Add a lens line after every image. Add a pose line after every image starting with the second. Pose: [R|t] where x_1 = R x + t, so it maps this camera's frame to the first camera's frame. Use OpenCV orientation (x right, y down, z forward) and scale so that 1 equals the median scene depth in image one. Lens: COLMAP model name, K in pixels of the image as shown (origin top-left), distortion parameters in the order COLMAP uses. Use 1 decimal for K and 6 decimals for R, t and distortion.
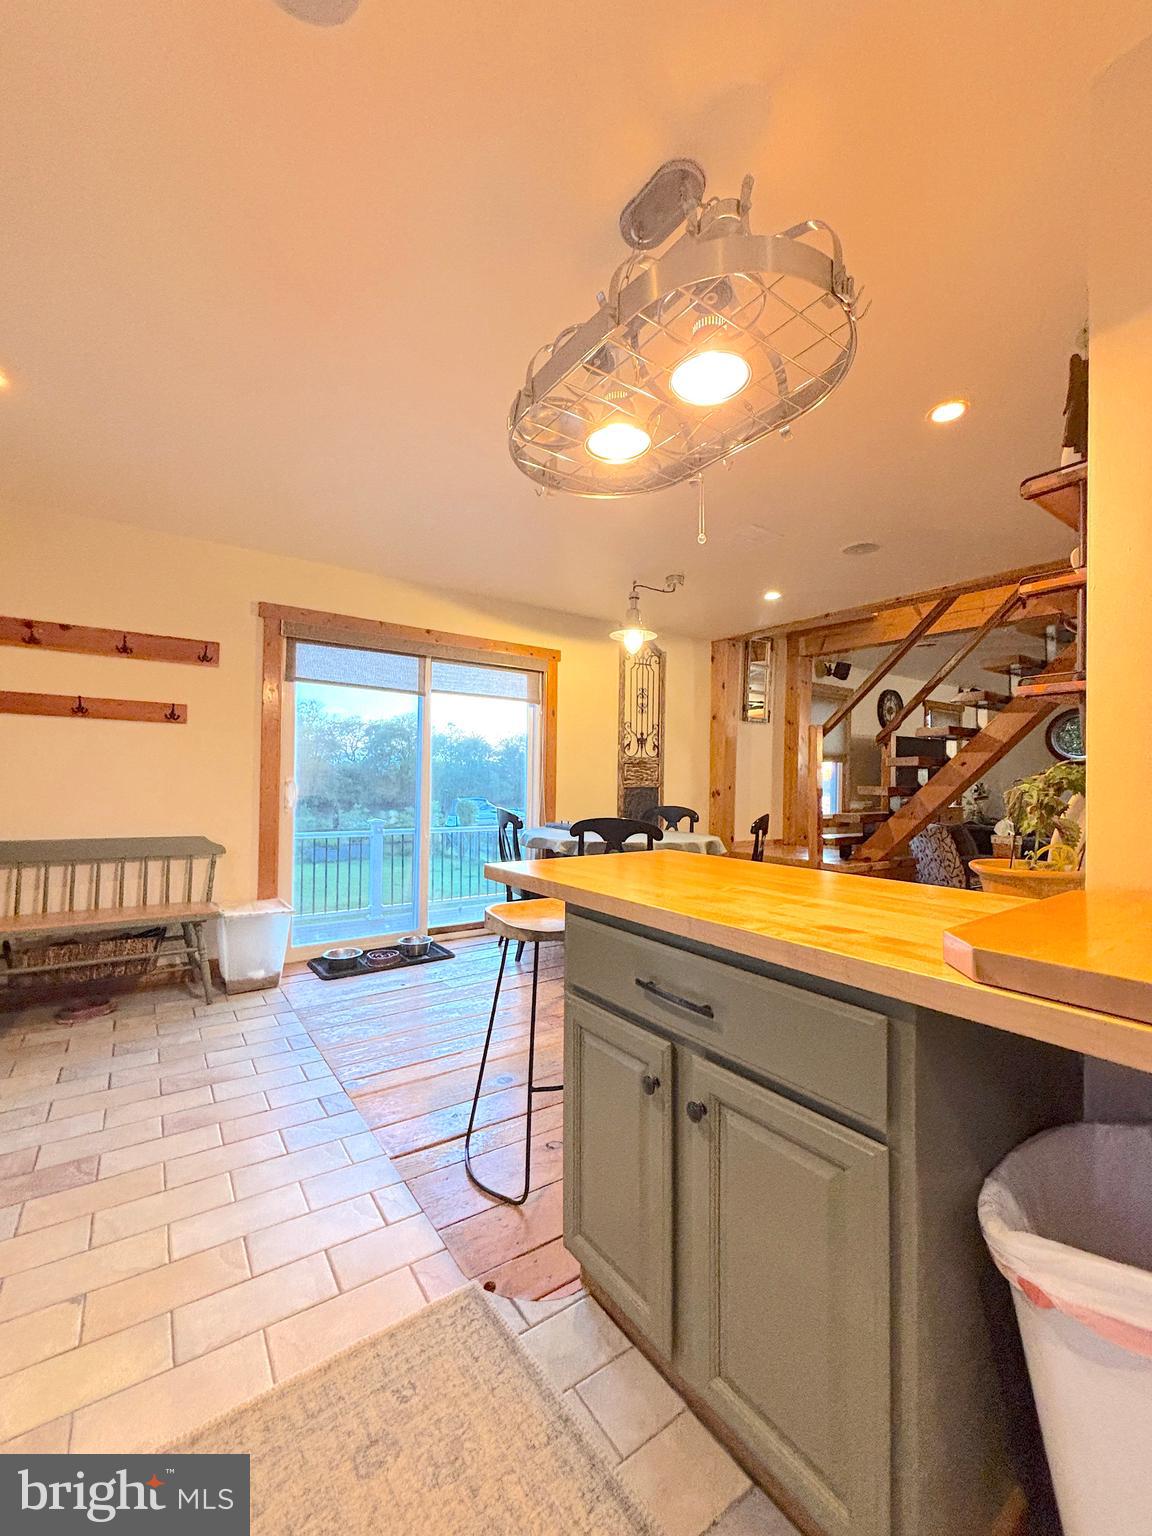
lens RADIAL K [[616.0, 0, 576.0], [0, 616.0, 768.0], [0, 0, 1]] dist [-0.002395, 0.000559]
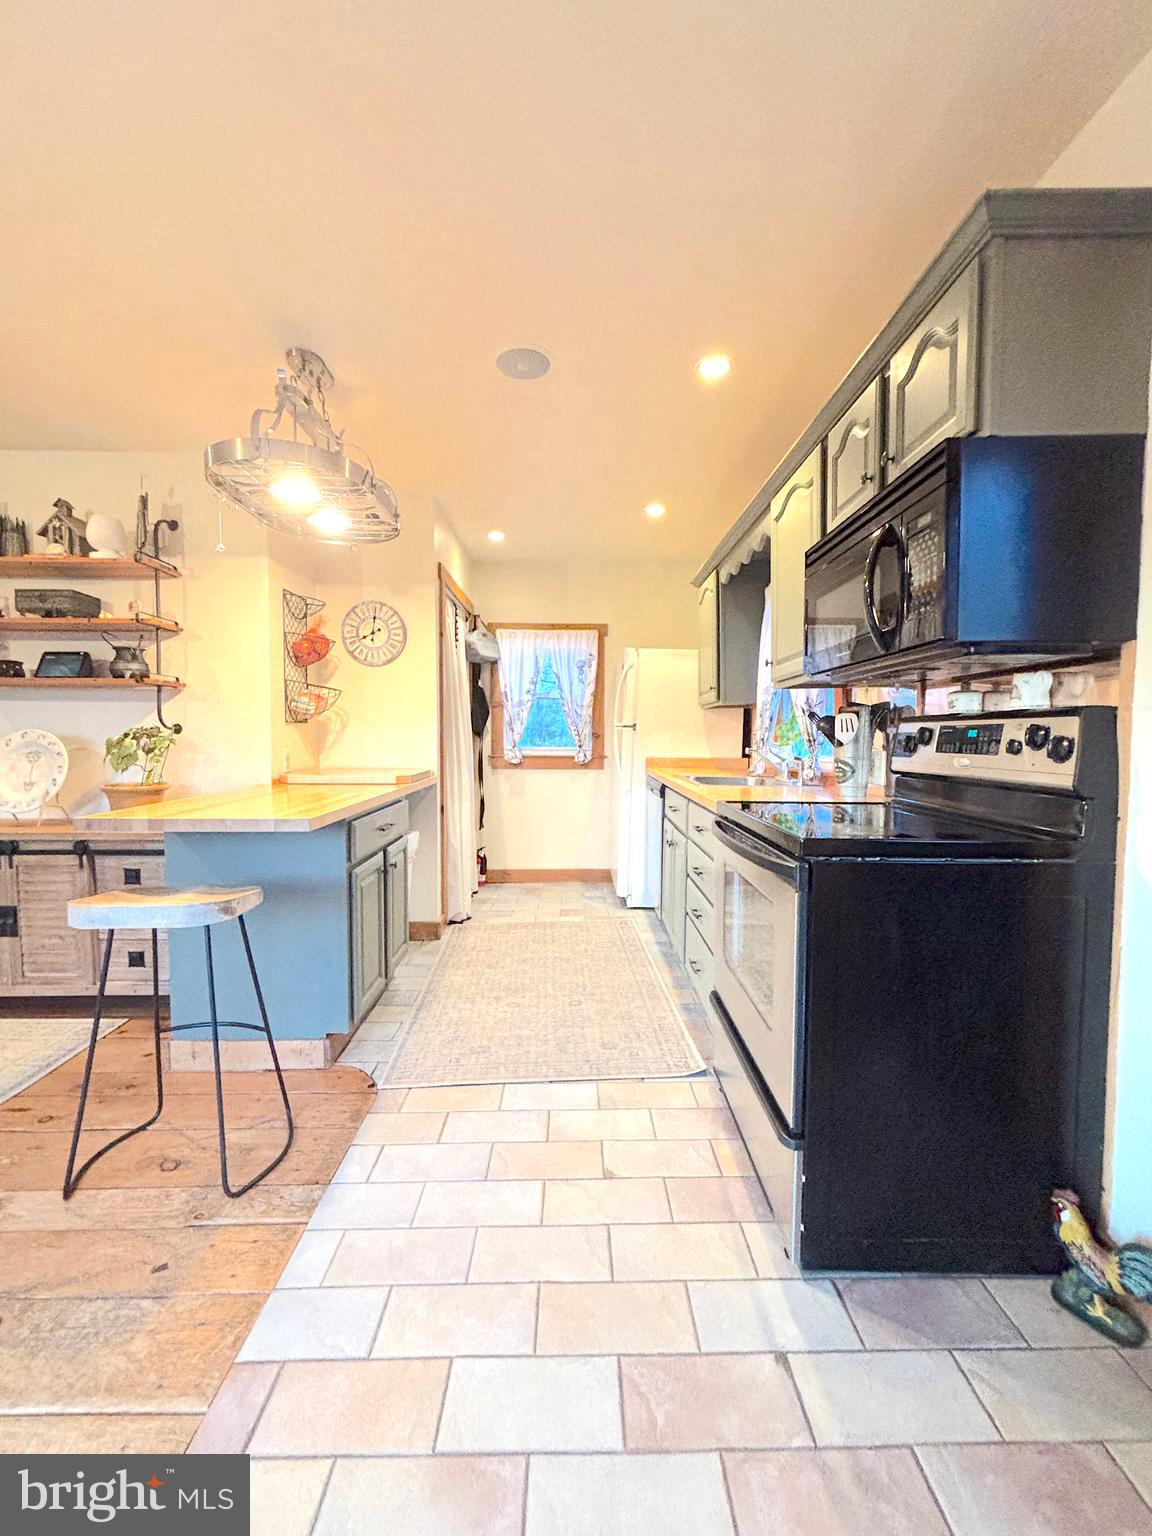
lens RADIAL K [[616.0, 0, 576.0], [0, 616.0, 768.0], [0, 0, 1]] dist [-0.002395, 0.000559]
pose [[-0.819469, -0.043055, 0.571504, -0.584415], [-0.019782, 0.998705, 0.046873, 0.005580], [-0.572782, 0.027105, -0.819259, 0.828109]]
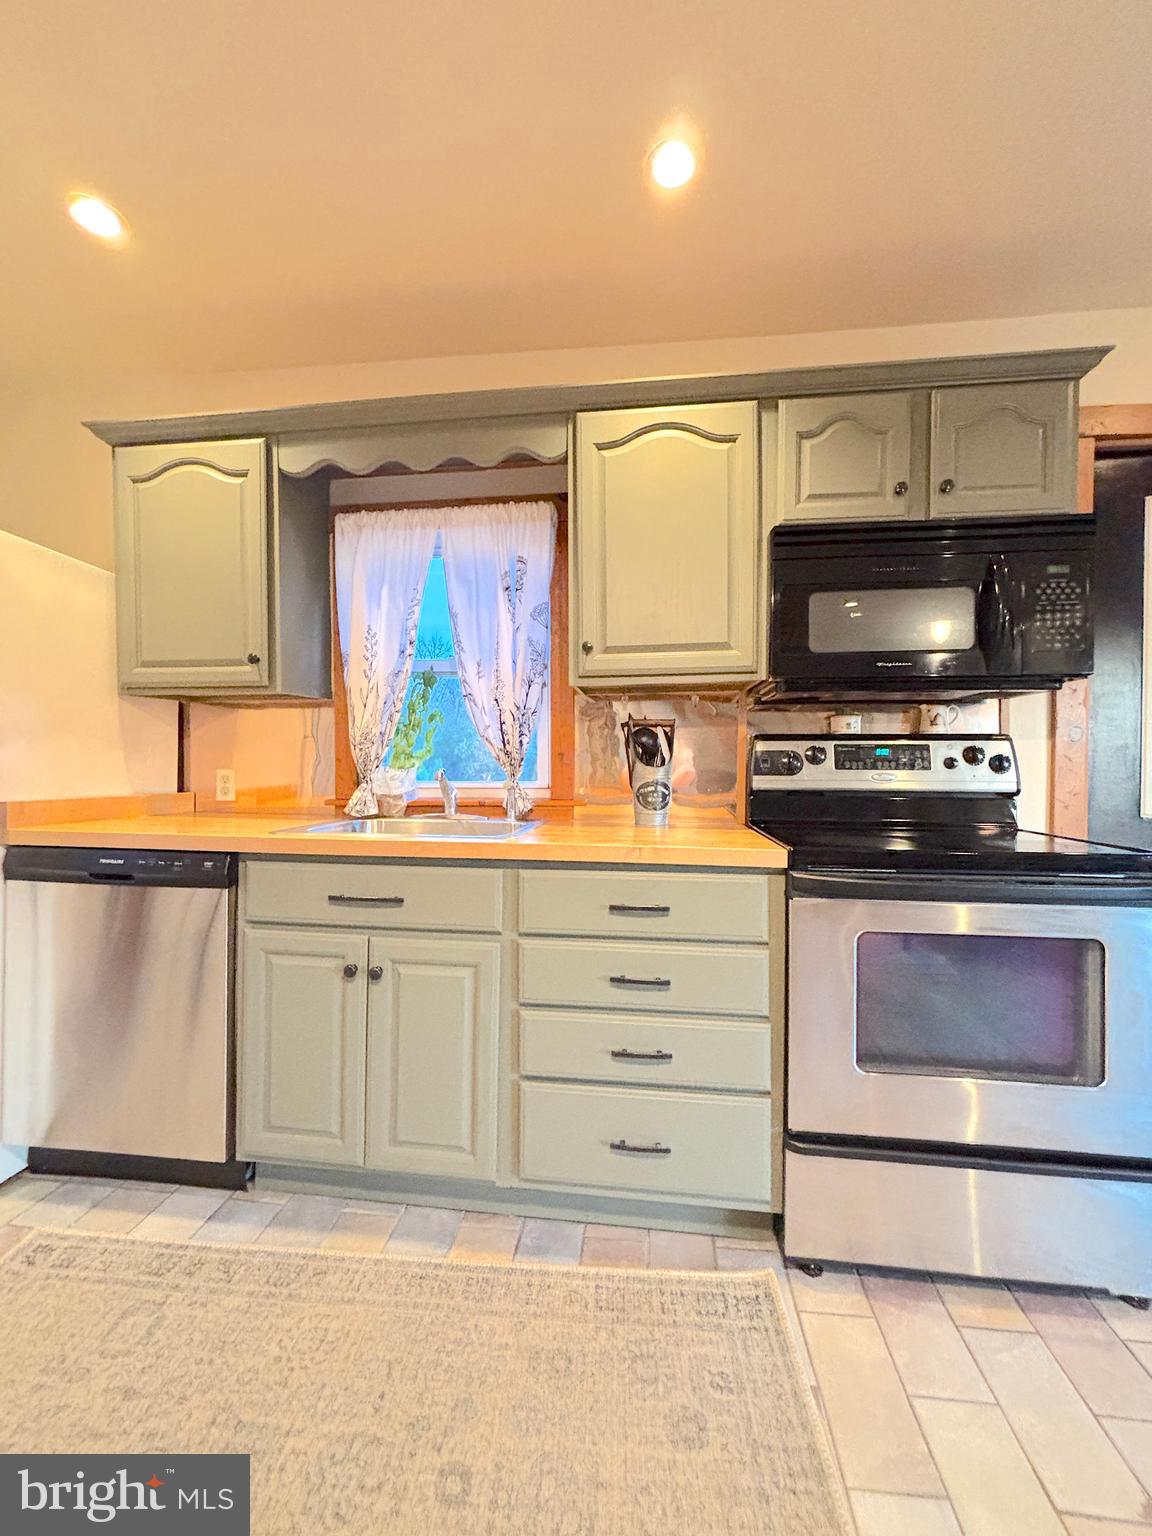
lens RADIAL K [[616.0, 0, 576.0], [0, 616.0, 768.0], [0, 0, 1]] dist [-0.002395, 0.000559]
pose [[-0.669105, -0.007183, -0.743133, 0.059900], [-0.001888, 0.999966, -0.007966, 0.014679], [0.743165, -0.003927, -0.669096, 0.404396]]
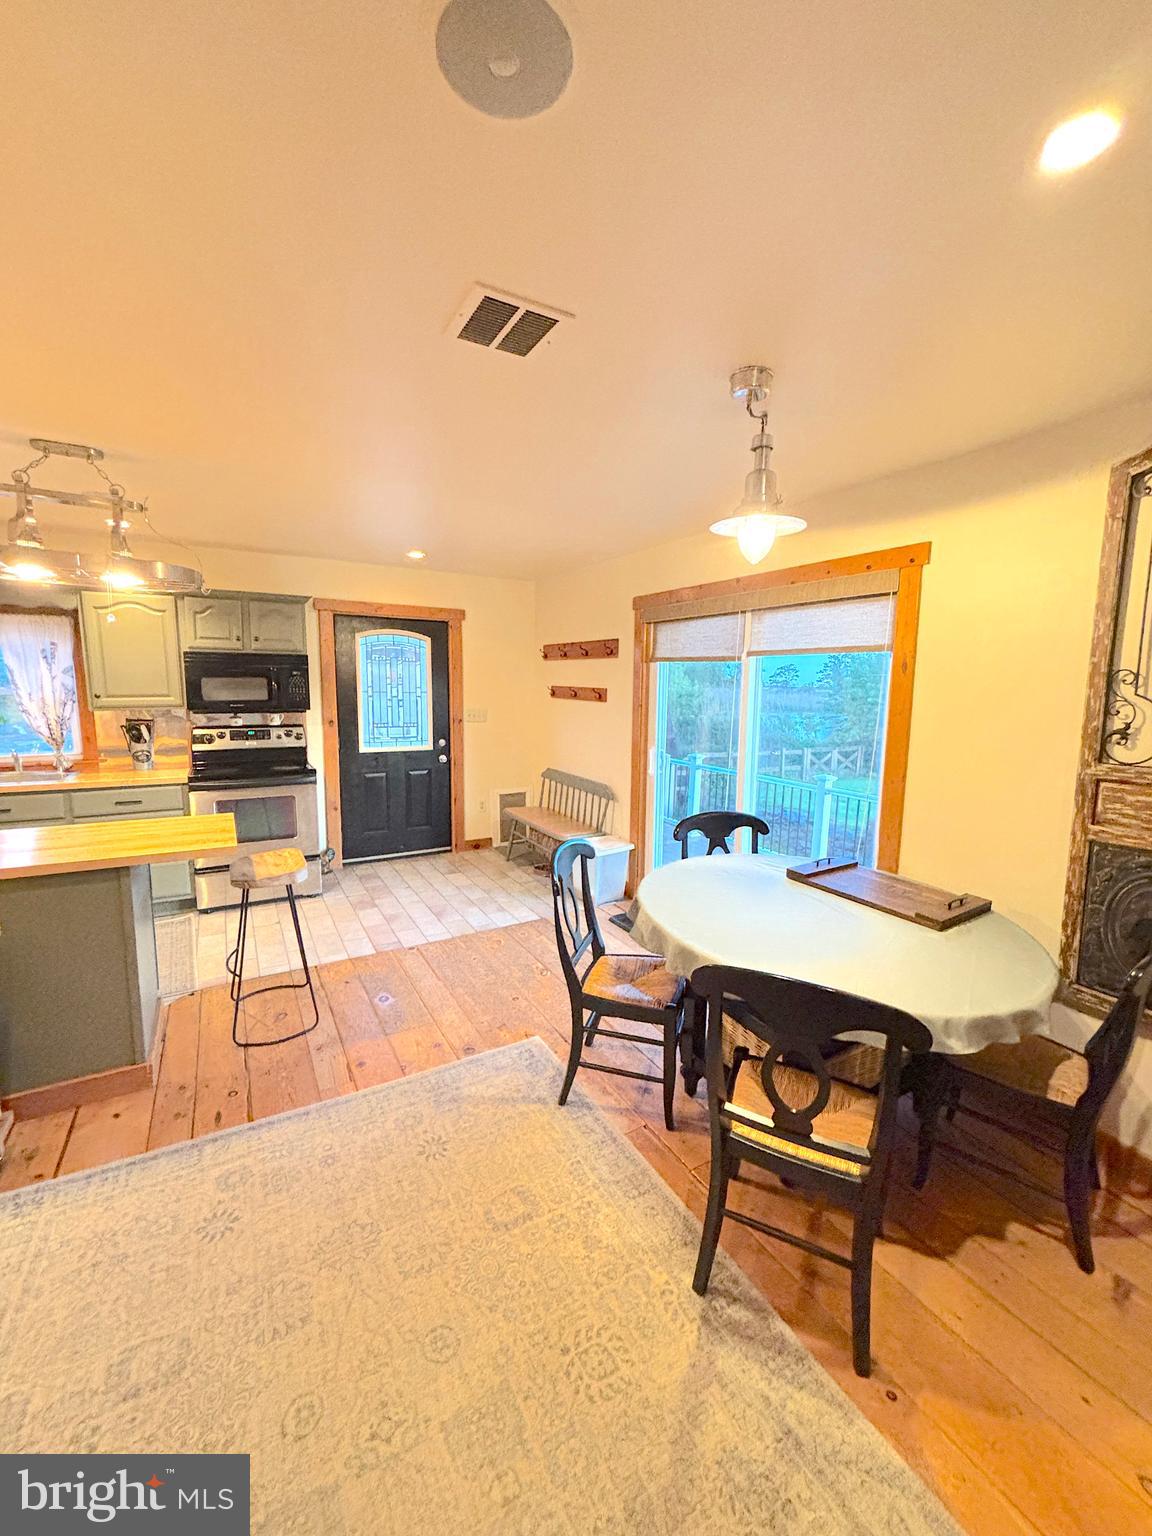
lens RADIAL K [[616.0, 0, 576.0], [0, 616.0, 768.0], [0, 0, 1]] dist [-0.002395, 0.000559]
pose [[-0.095992, 0.122047, -0.987872, 0.792281], [0.001744, 0.992474, 0.122446, -0.098905], [0.995381, 0.010031, -0.095482, 1.121012]]
